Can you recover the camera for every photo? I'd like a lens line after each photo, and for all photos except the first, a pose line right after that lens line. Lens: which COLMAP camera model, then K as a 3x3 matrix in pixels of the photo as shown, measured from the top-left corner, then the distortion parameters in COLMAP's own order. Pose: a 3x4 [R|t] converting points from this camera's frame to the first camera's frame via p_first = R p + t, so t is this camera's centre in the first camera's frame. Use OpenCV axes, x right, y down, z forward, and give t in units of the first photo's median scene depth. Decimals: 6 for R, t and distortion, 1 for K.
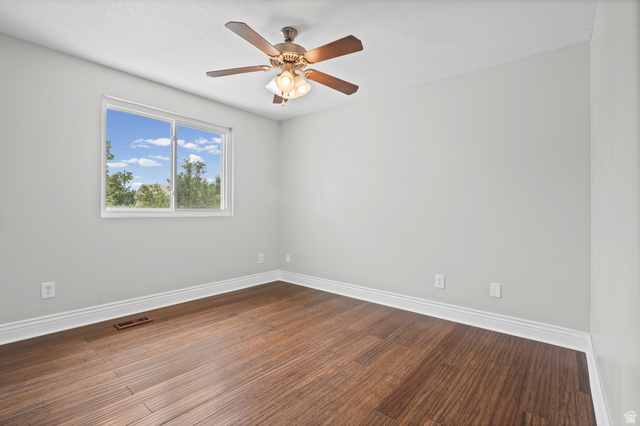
lens RADIAL K [[293.8, 0, 319.2], [0, 293.8, 214.1], [0, 0, 1]] dist [0.003369, -0.000135]
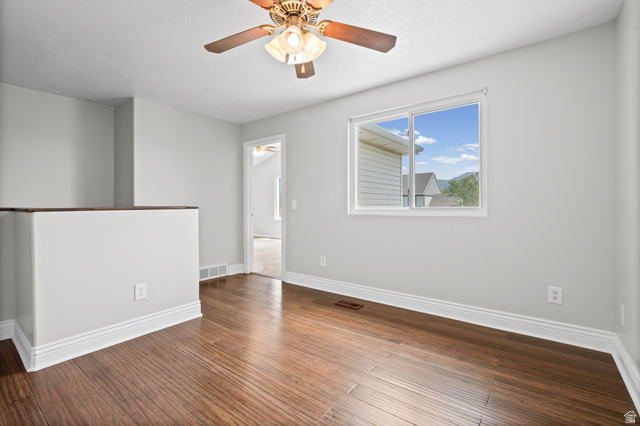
lens RADIAL K [[293.8, 0, 316.1], [0, 293.8, 207.3], [0, 0, 1]] dist [0.003369, -0.000135]
pose [[0.031419, -0.010884, -0.999447, 0.609984], [-0.009938, 0.999888, -0.011201, -0.005060], [0.999457, 0.010285, 0.031307, 0.940461]]
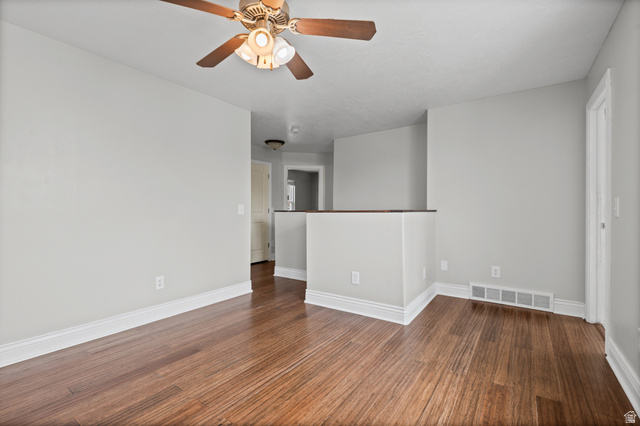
lens RADIAL K [[293.8, 0, 318.5], [0, 293.8, 211.3], [0, 0, 1]] dist [0.003369, -0.000135]
pose [[-0.997167, -0.013367, -0.074025, -0.173741], [-0.014792, 0.999715, 0.018736, -0.030191], [0.073753, 0.019777, -0.997080, 1.624441]]
